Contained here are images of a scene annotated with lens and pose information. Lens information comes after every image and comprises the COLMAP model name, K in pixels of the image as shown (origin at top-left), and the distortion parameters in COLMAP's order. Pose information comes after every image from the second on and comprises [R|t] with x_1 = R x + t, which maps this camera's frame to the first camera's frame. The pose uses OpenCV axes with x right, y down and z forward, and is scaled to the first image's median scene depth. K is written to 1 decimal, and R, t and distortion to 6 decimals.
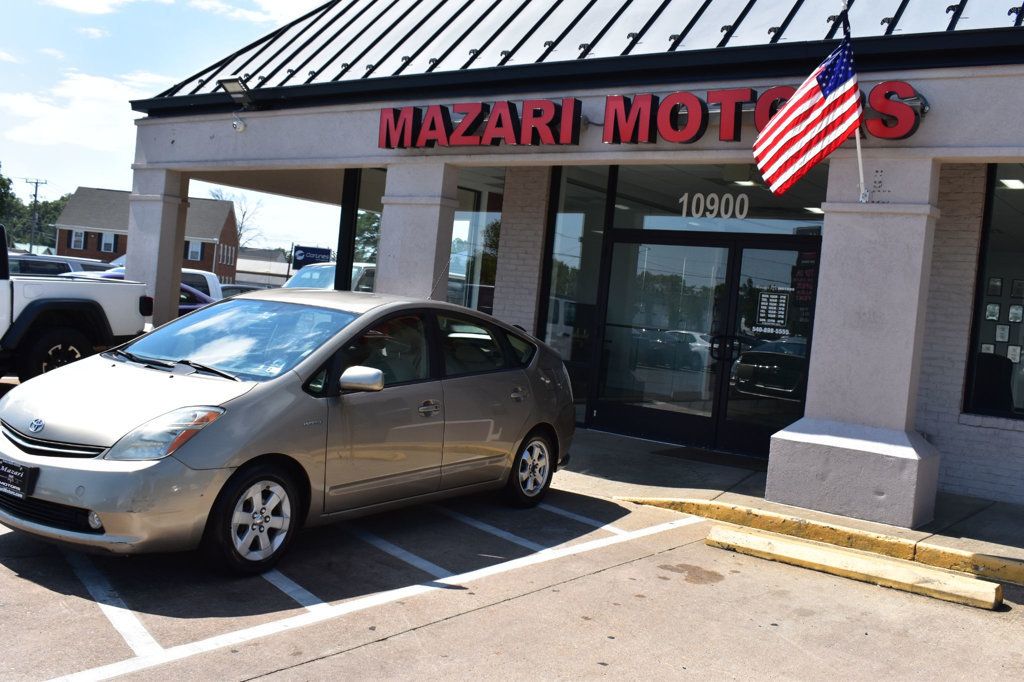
lens RADIAL K [[1030.8, 0, 512.0], [0, 1030.8, 341.0], [0, 0, 1]] dist [-0.072636, 0.003492]
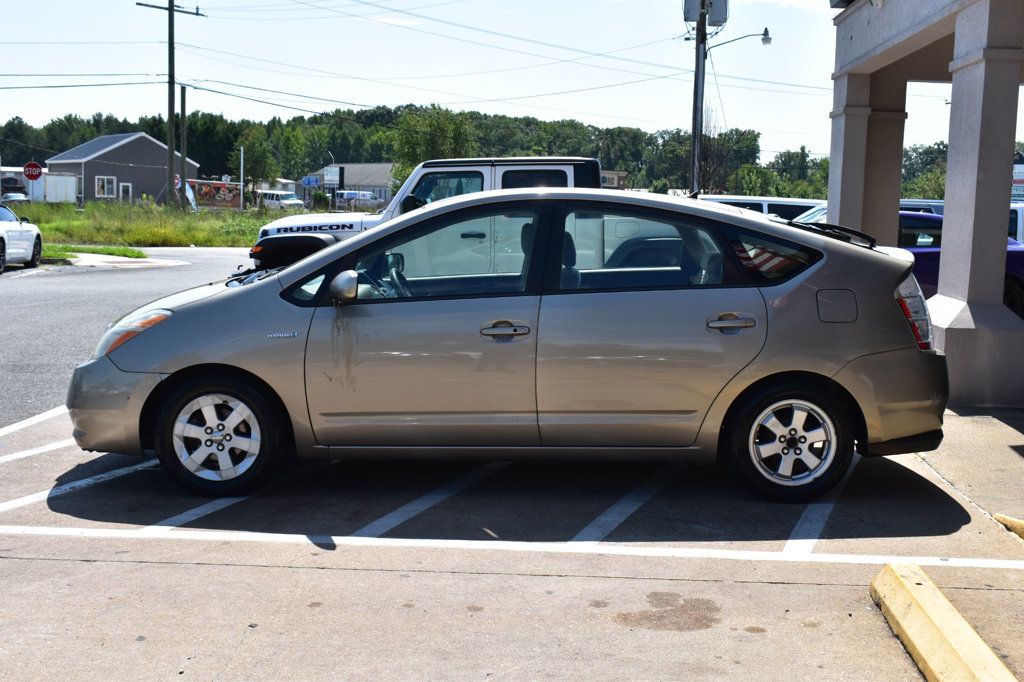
lens RADIAL K [[1247.4, 0, 512.0], [0, 1247.4, 341.0], [0, 0, 1]] dist [-0.049848, -0.026422]
pose [[0.532738, 0.011245, -0.846206, 0.689423], [-0.005033, 0.999936, 0.010120, 0.064392], [0.846265, -0.001132, 0.532760, 0.528419]]
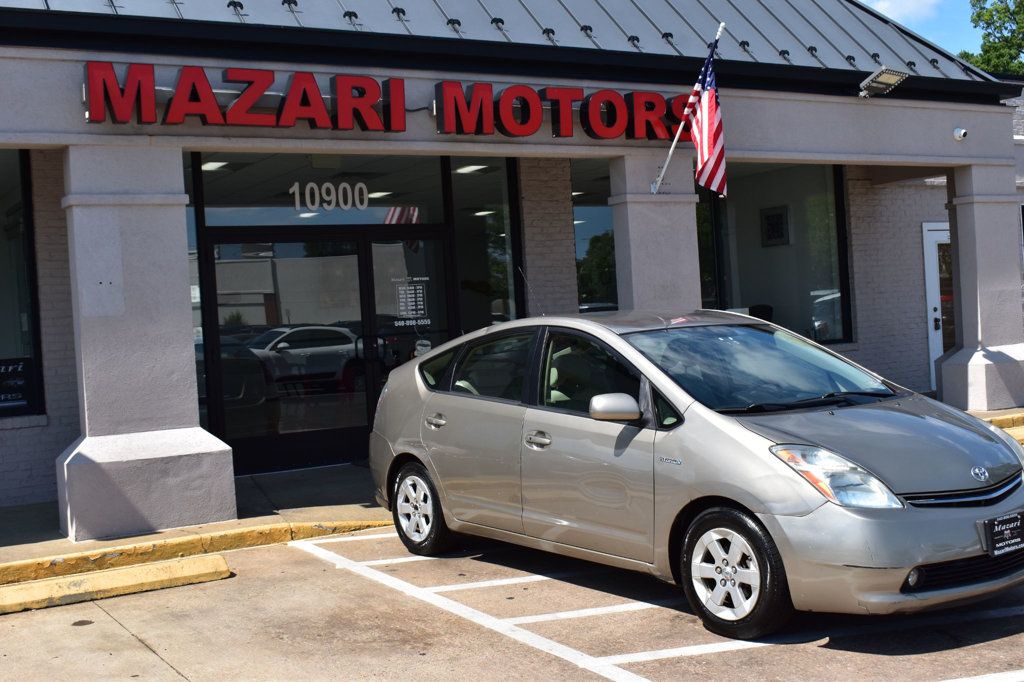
lens RADIAL K [[1210.2, 0, 512.0], [0, 1210.2, 341.0], [0, 0, 1]] dist [-0.058414, -0.015901]
pose [[0.353375, -0.133315, 0.925934, -1.047627], [0.123576, 0.987772, 0.095056, -0.121343], [-0.927284, 0.080832, 0.365529, 0.659478]]
